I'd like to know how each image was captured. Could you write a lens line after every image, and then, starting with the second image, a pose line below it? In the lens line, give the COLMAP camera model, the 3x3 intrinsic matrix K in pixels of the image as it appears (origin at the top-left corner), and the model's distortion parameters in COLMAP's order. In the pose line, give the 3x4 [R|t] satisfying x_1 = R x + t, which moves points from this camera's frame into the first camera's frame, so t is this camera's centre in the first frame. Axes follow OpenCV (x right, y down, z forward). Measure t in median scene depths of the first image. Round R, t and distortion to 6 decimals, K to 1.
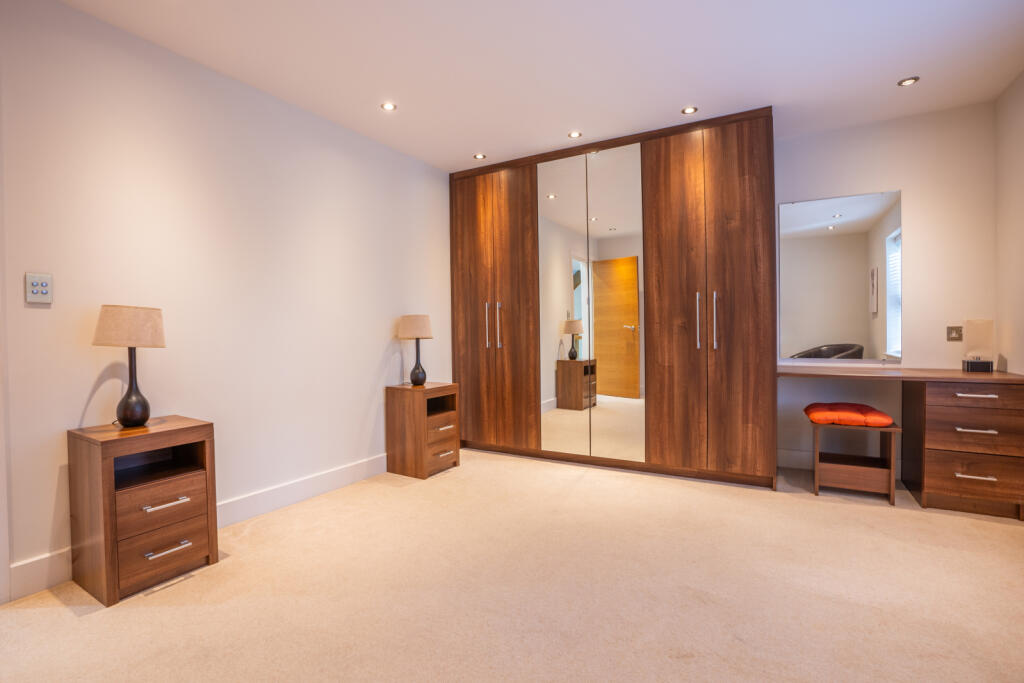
lens RADIAL K [[477.8, 0, 513.2], [0, 477.8, 339.1], [0, 0, 1]] dist [-0.027671, 0.007567]
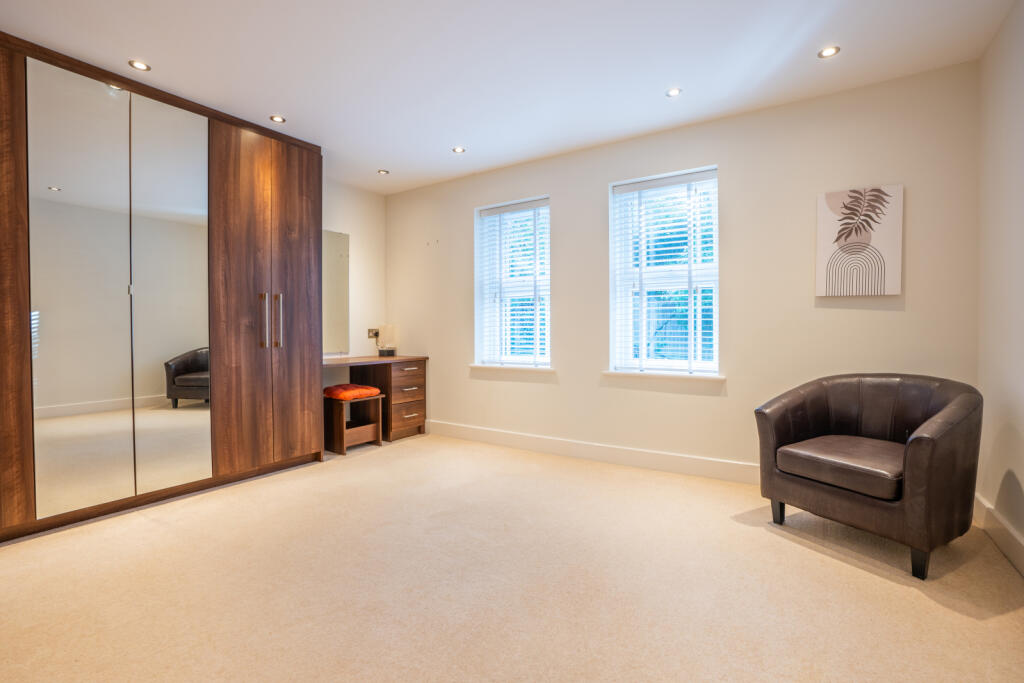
lens RADIAL K [[477.8, 0, 517.0], [0, 477.8, 339.4], [0, 0, 1]] dist [-0.027671, 0.007567]
pose [[0.062540, -0.009483, 0.997997, -0.599641], [0.016624, 0.999826, 0.008458, 0.002489], [-0.997904, 0.016062, 0.062687, 0.389105]]
